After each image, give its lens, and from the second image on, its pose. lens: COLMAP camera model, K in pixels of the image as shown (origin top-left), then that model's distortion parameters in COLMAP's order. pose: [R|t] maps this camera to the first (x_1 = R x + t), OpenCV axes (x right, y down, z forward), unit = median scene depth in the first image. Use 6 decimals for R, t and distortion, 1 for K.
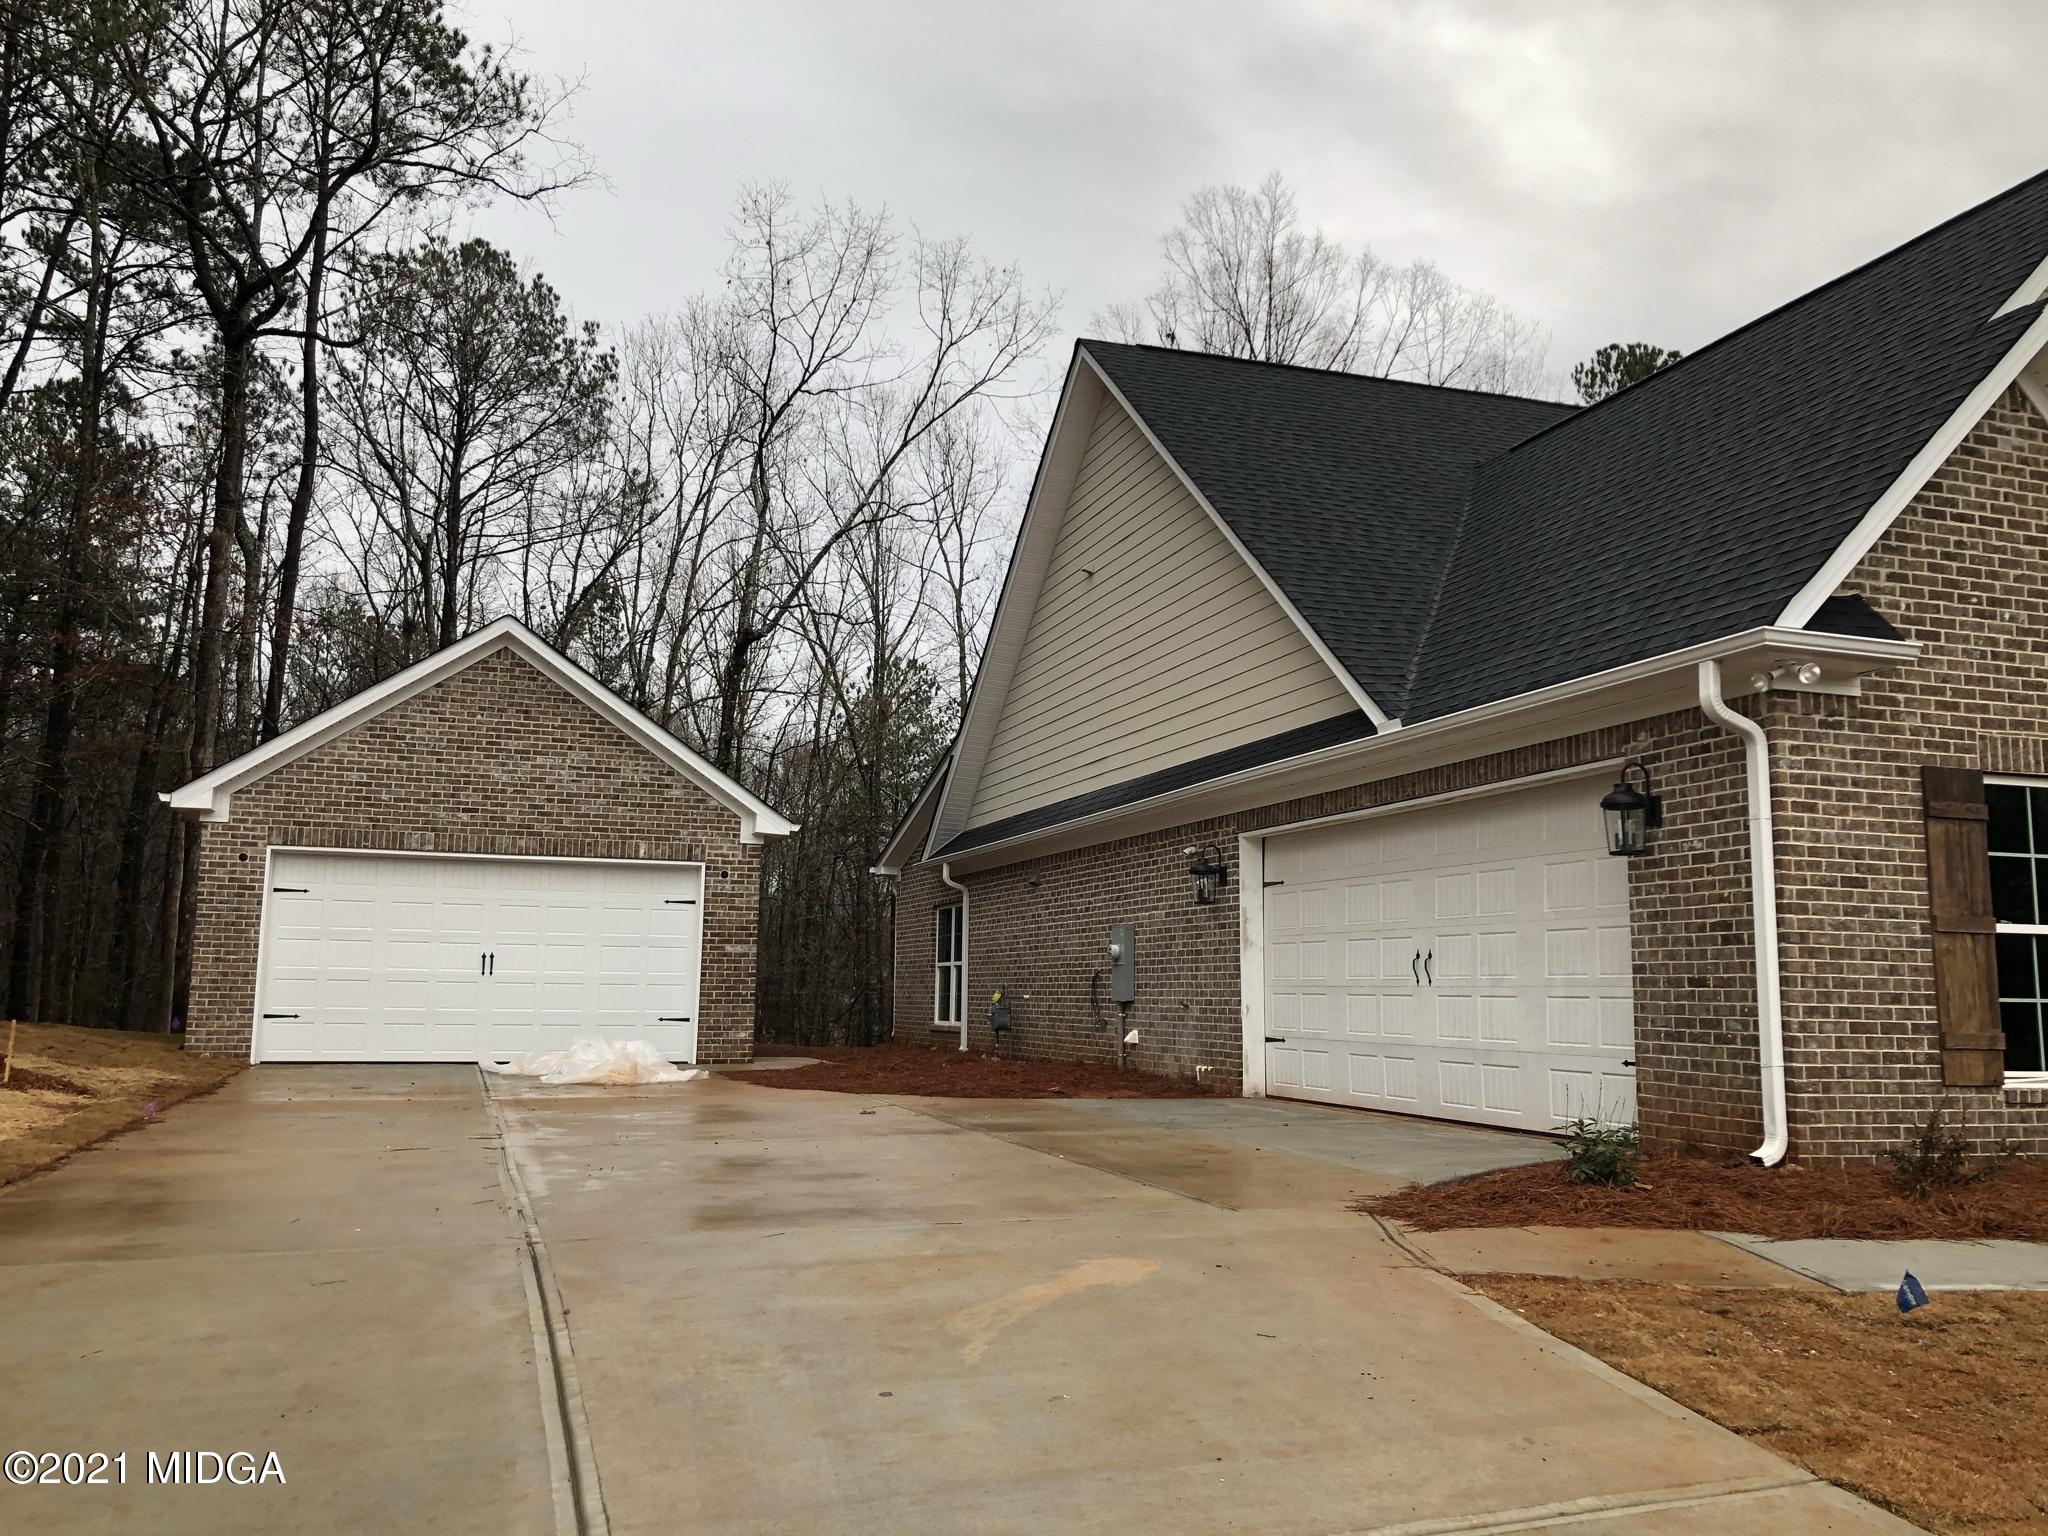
lens RADIAL K [[1685.4, 0, 1028.1], [0, 1685.4, 768.3], [0, 0, 1]] dist [0.024552, -0.000066]
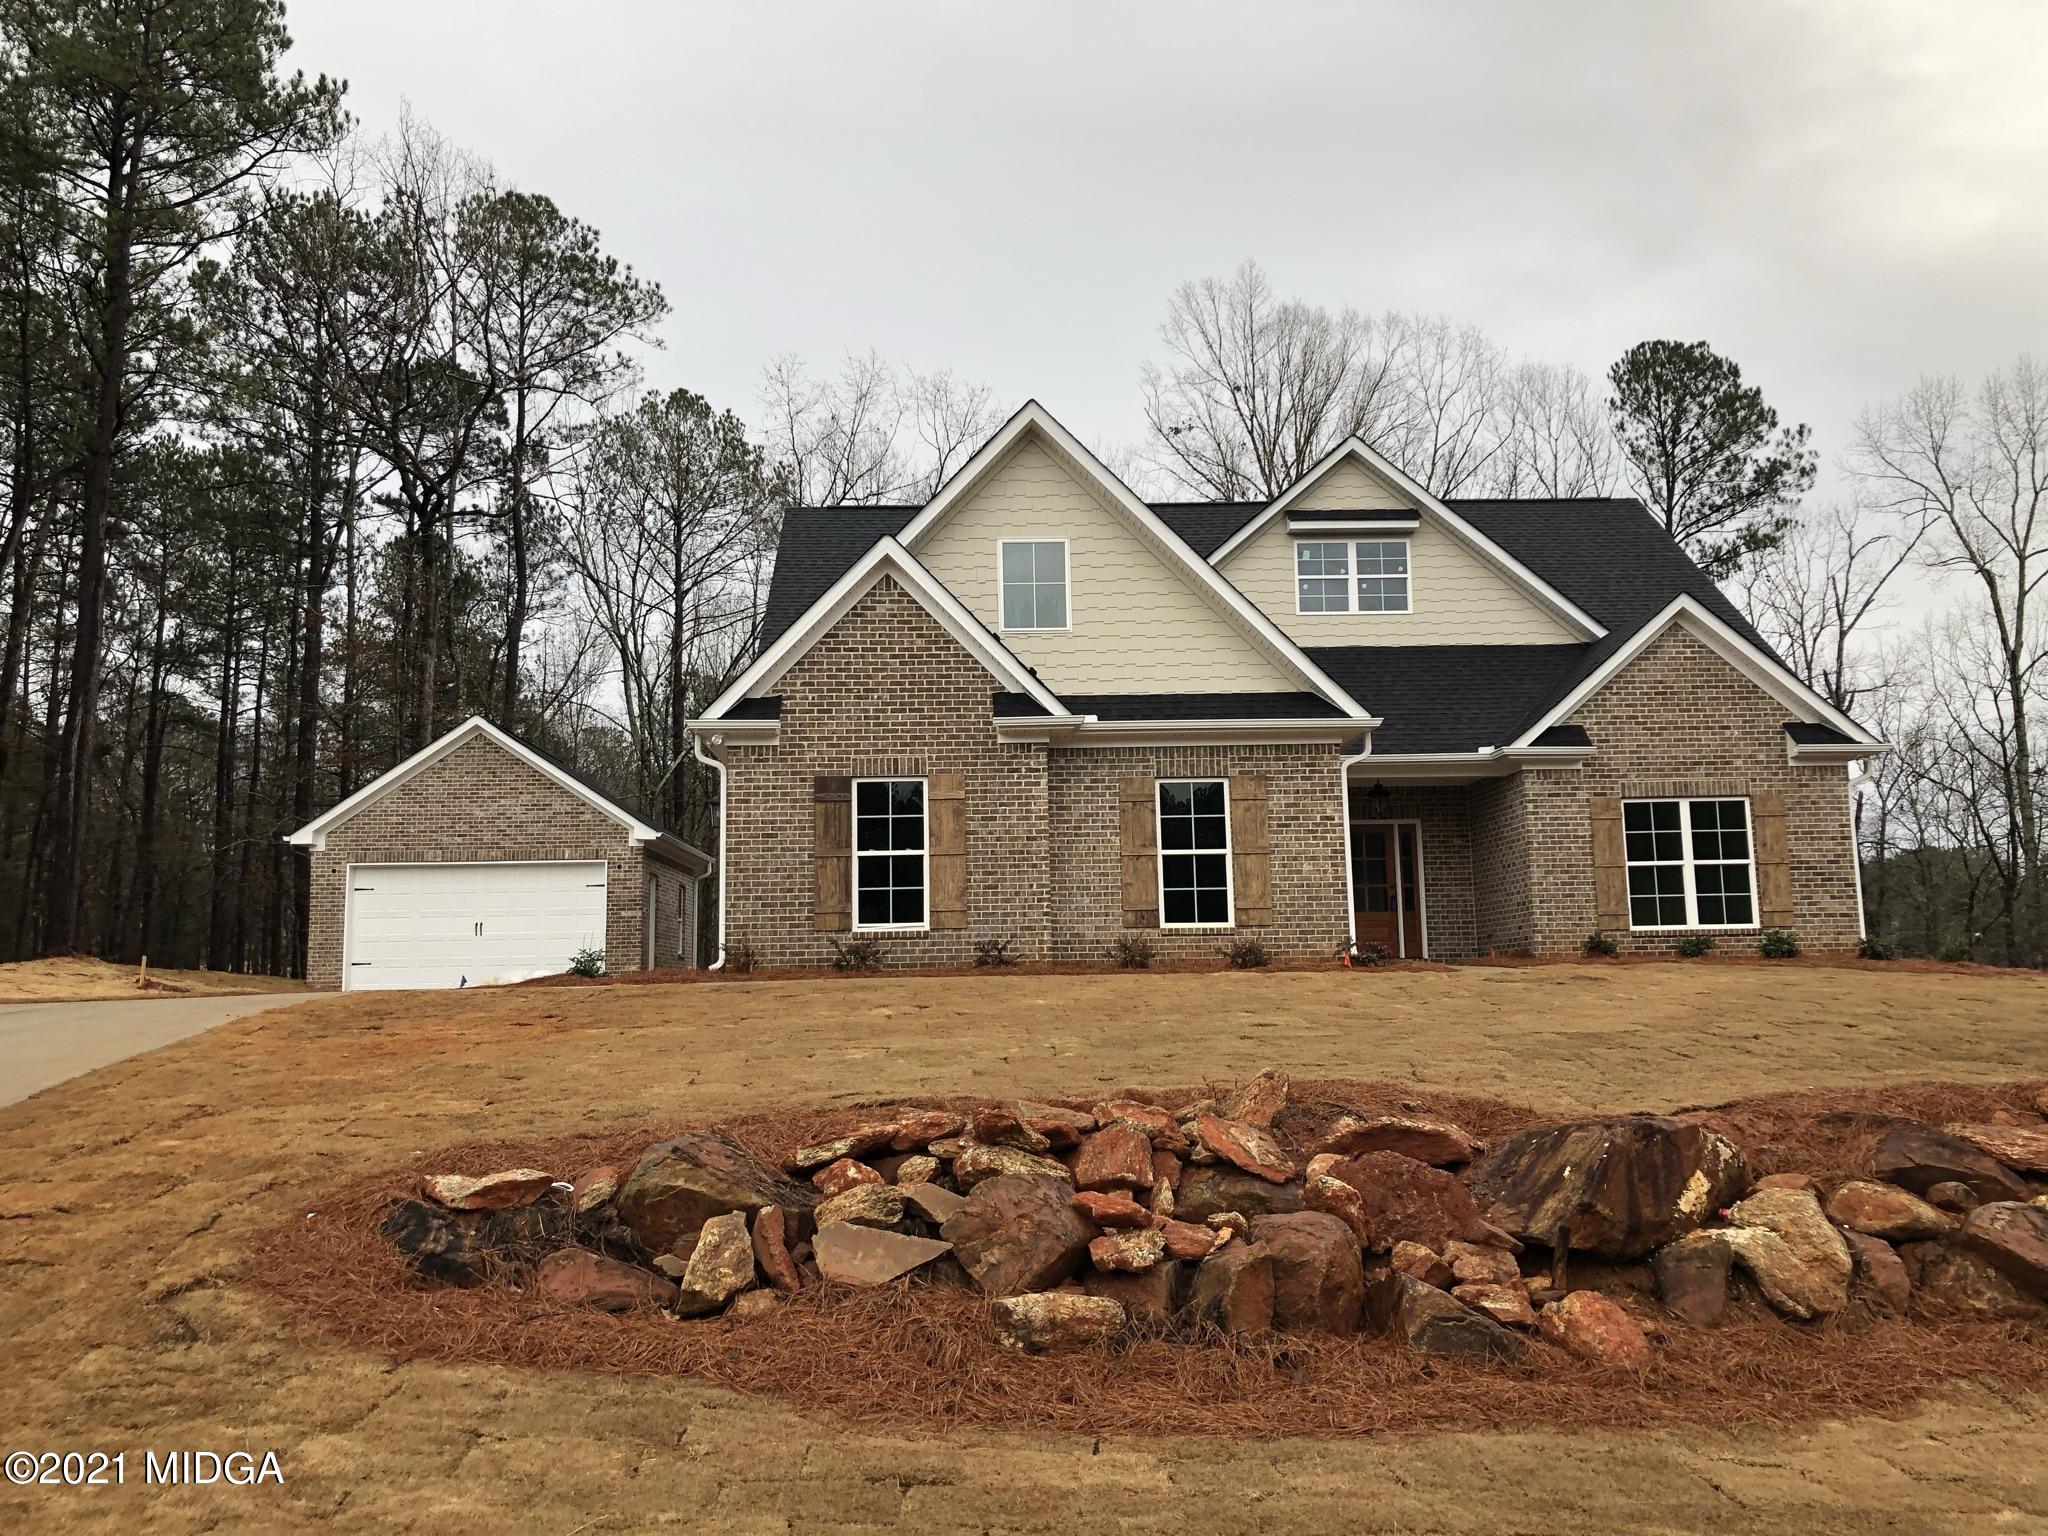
lens RADIAL K [[1685.4, 0, 1021.3], [0, 1685.4, 766.0], [0, 0, 1]] dist [0.024552, -0.000066]
pose [[0.960526, -0.068720, -0.269570, 1.248141], [0.068534, 0.997598, -0.010114, 0.022354], [0.269617, -0.008760, 0.962928, -0.840692]]
